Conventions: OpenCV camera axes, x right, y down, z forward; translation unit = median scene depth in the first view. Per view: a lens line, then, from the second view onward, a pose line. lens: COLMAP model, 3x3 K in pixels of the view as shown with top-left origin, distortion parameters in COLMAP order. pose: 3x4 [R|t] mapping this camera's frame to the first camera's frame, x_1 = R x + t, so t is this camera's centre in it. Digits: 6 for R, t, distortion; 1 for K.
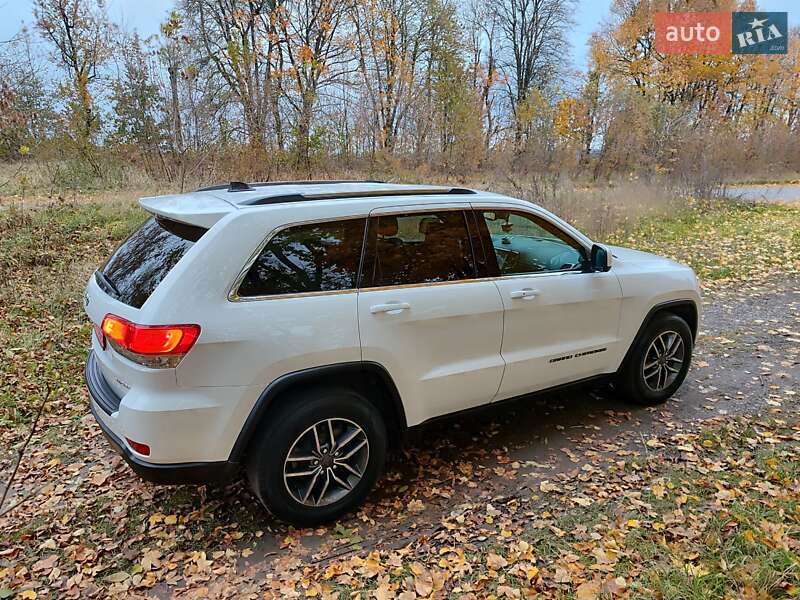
lens RADIAL K [[559.1, 0, 425.2], [0, 559.1, 308.4], [0, 0, 1]] dist [0.001956, -0.004601]
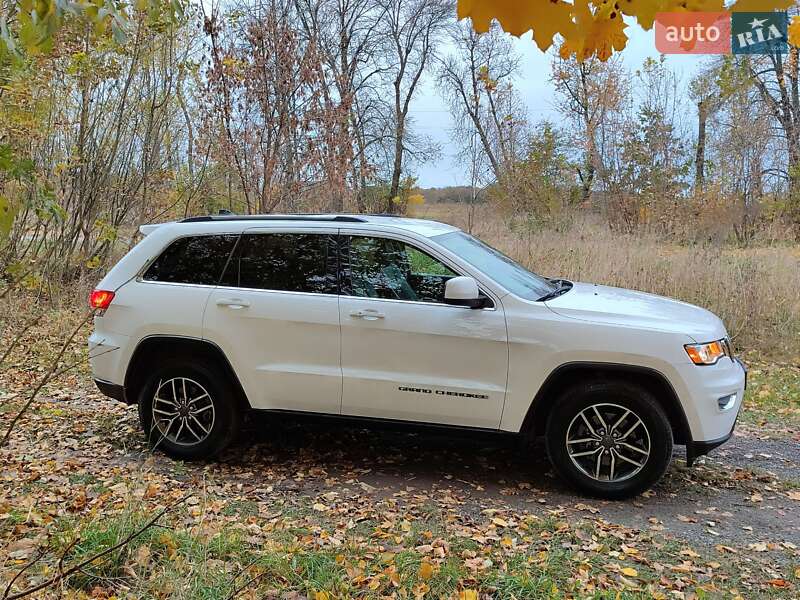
lens RADIAL K [[718.4, 0, 400.0], [0, 718.4, 300.0], [0, 0, 1]] dist [0.005380, -0.001948]
pose [[0.704794, 0.087060, -0.704050, 1.171809], [-0.183871, 0.980944, -0.062766, 0.021261], [0.685169, 0.173691, 0.707372, 0.077798]]
